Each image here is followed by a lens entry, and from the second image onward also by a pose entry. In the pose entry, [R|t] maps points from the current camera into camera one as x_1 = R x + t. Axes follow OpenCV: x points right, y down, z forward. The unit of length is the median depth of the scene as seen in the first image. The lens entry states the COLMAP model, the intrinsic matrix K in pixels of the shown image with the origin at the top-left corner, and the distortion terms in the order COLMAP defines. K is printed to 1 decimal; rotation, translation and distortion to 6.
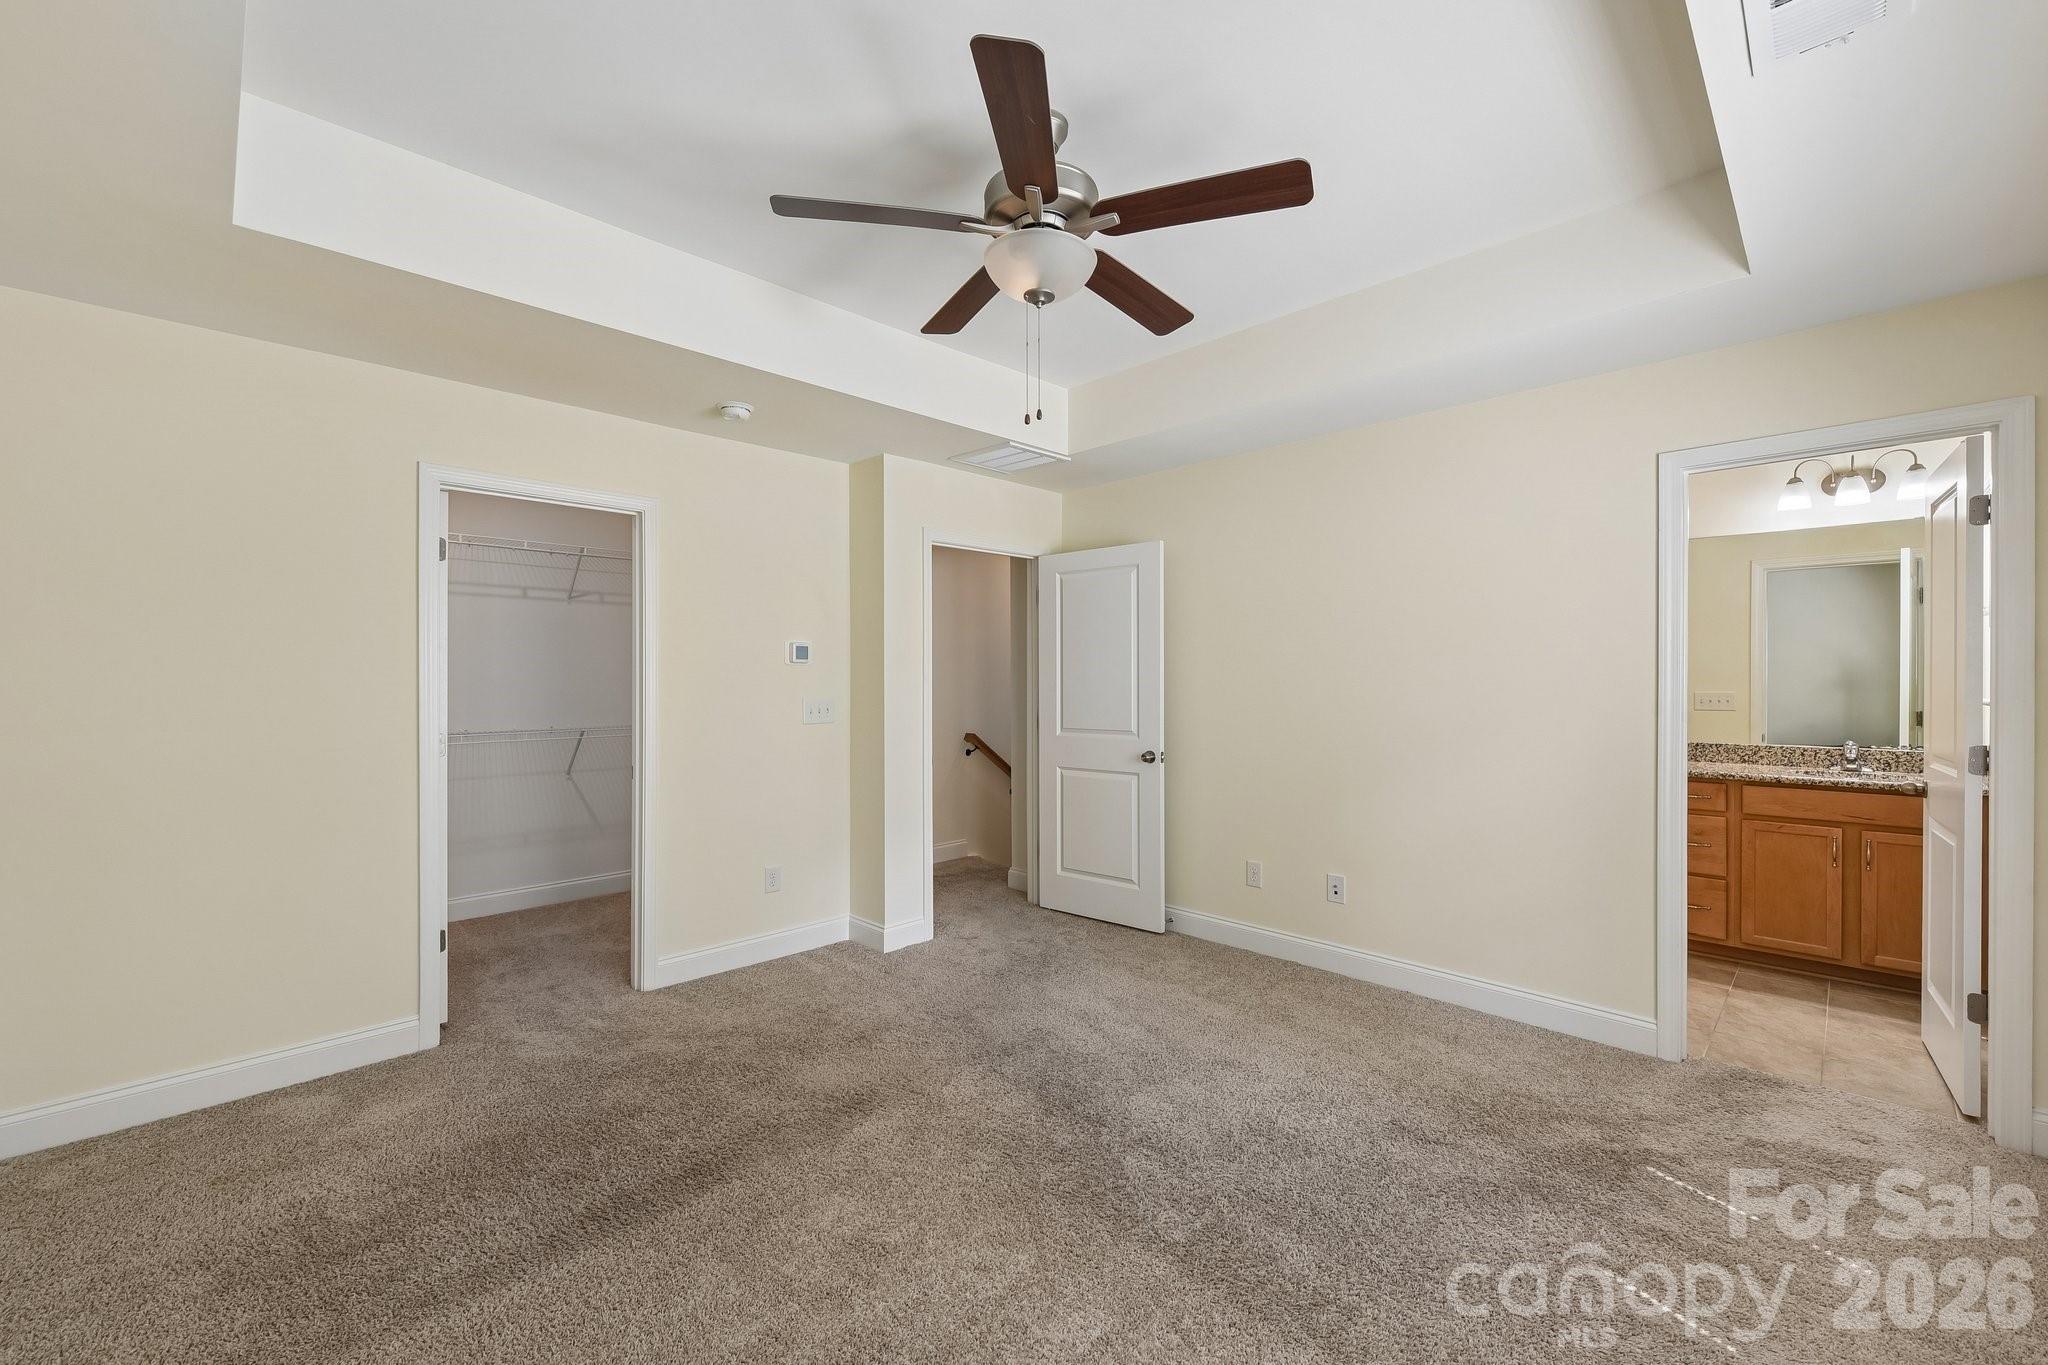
lens RADIAL K [[808.1, 0, 1027.1], [0, 808.1, 688.8], [0, 0, 1]] dist [-0.007992, -0.001650]
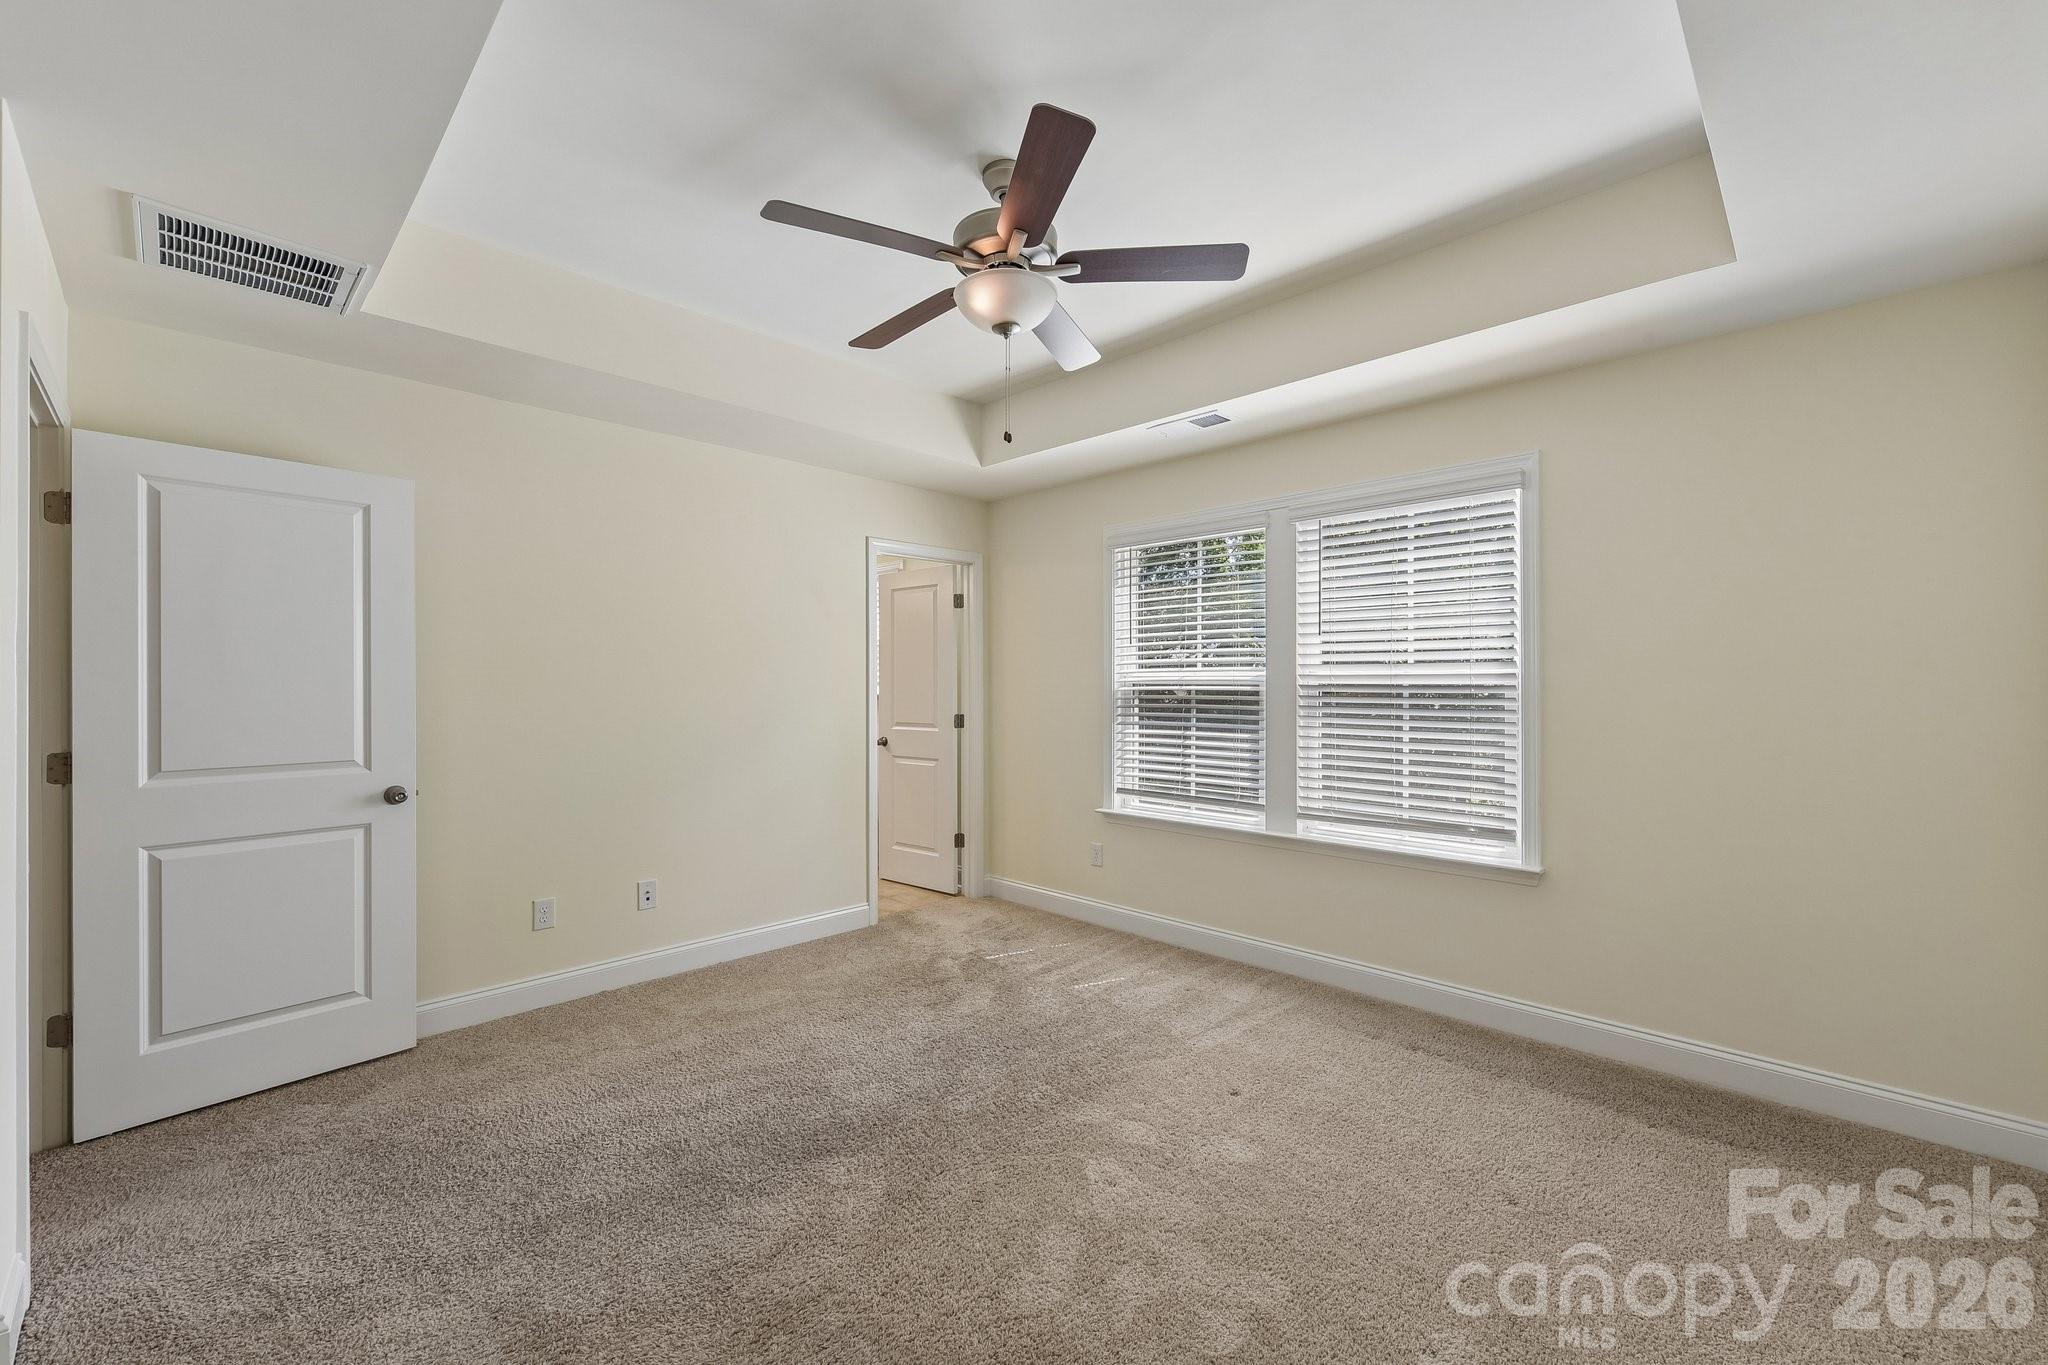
lens RADIAL K [[808.1, 0, 1038.9], [0, 808.1, 690.9], [0, 0, 1]] dist [-0.007992, -0.001650]
pose [[-0.036461, -0.005896, 0.999318, -0.687240], [0.000531, 0.999982, 0.005919, -0.008569], [-0.999335, 0.000747, -0.036457, 0.622284]]
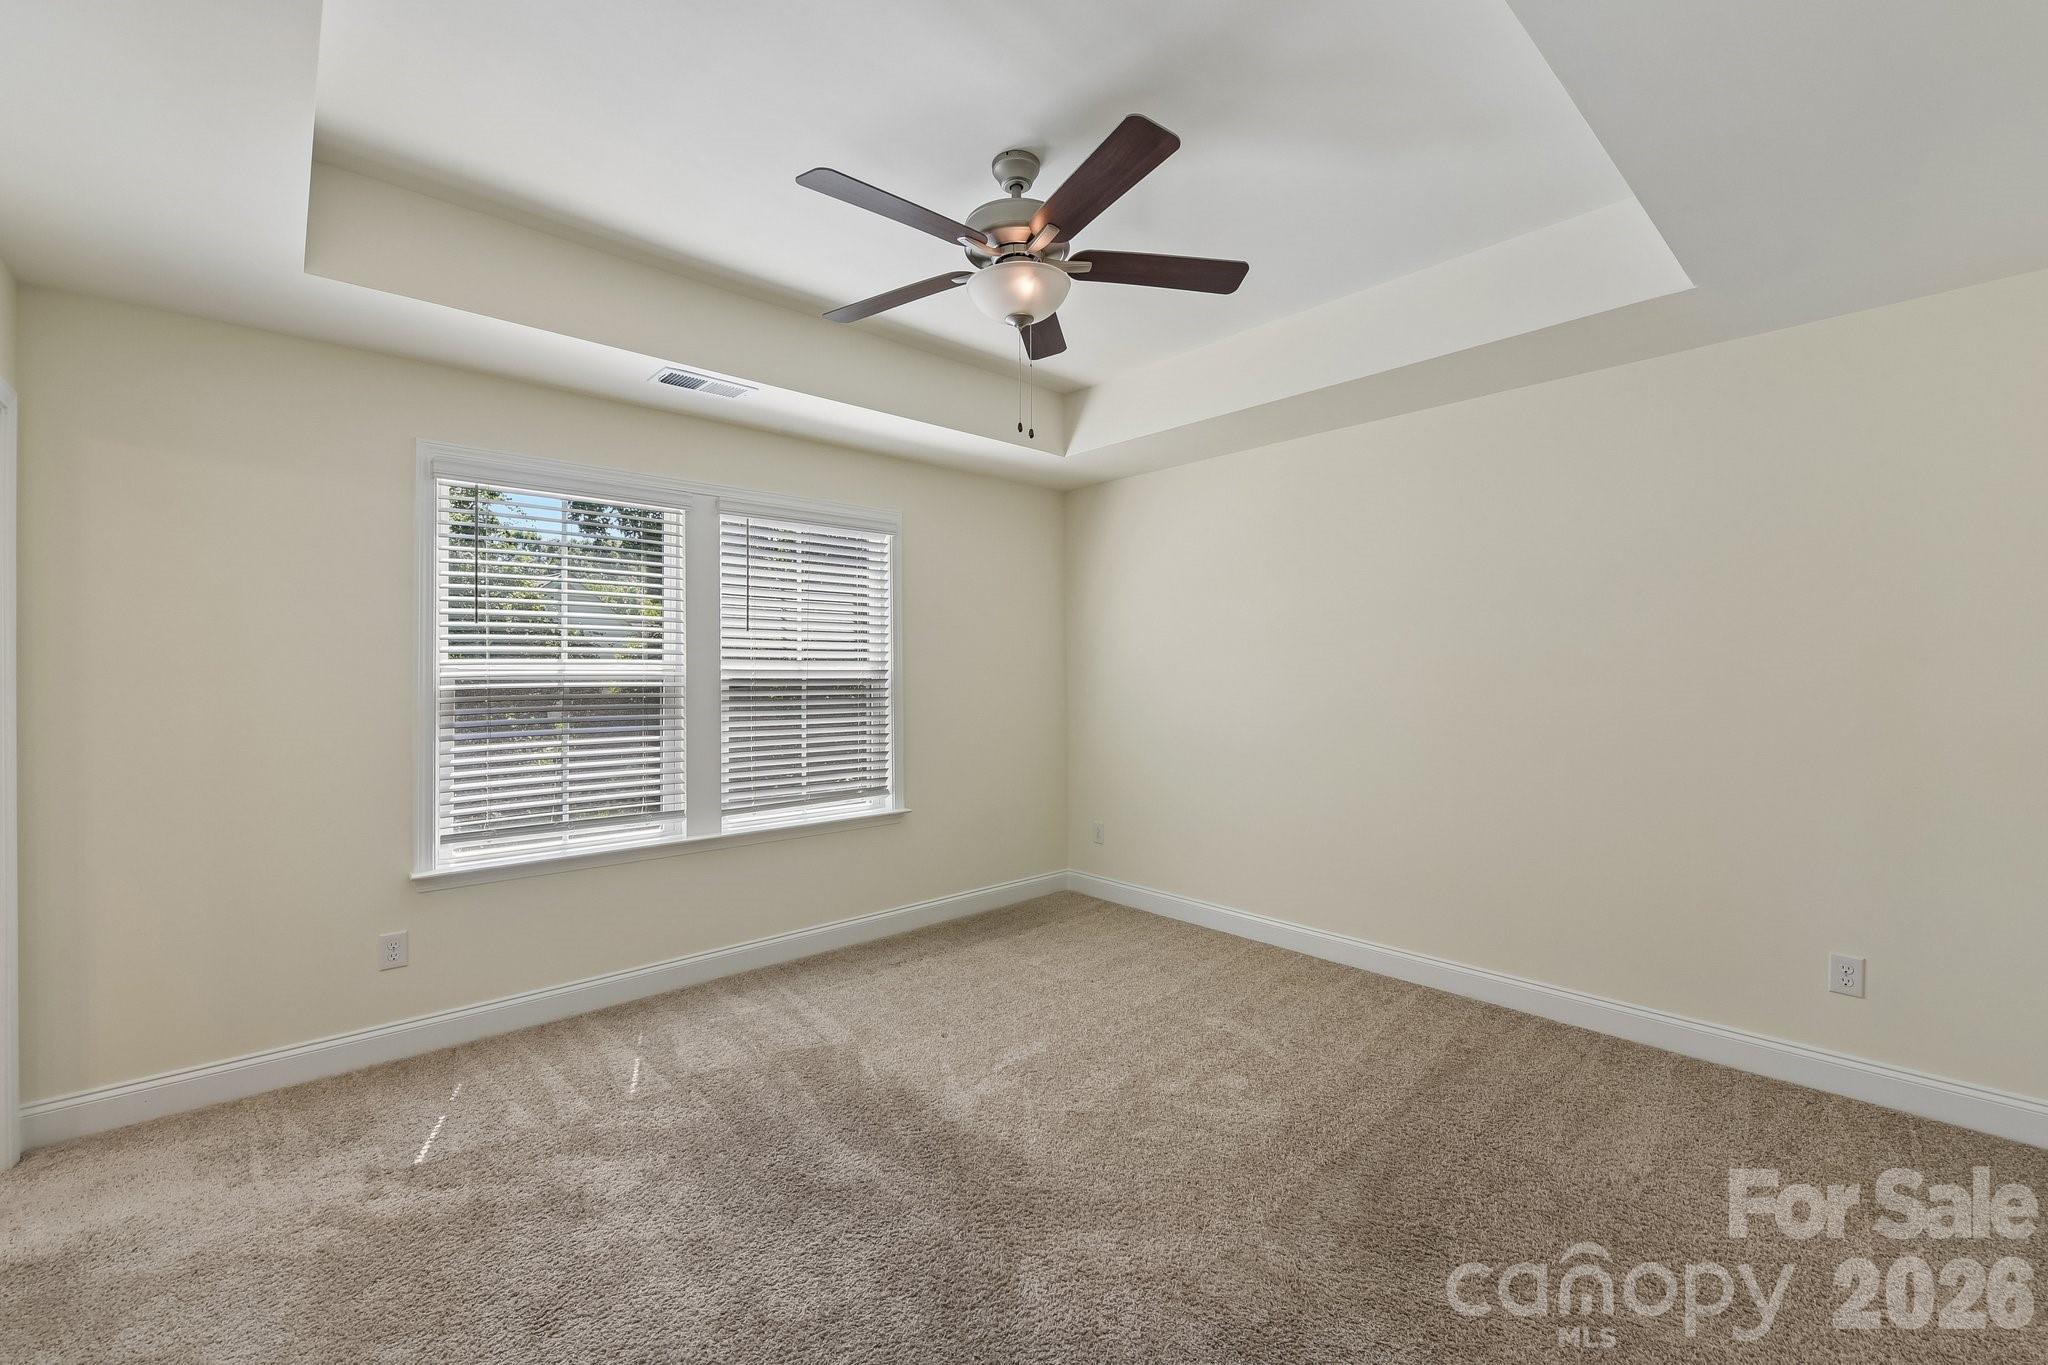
lens RADIAL K [[808.1, 0, 1010.3], [0, 808.1, 673.8], [0, 0, 1]] dist [-0.007992, -0.001650]
pose [[-0.998384, 0.012138, 0.055522, -0.030220], [0.011865, 0.999916, -0.005239, -0.007346], [-0.055581, -0.004572, -0.998444, 1.304574]]
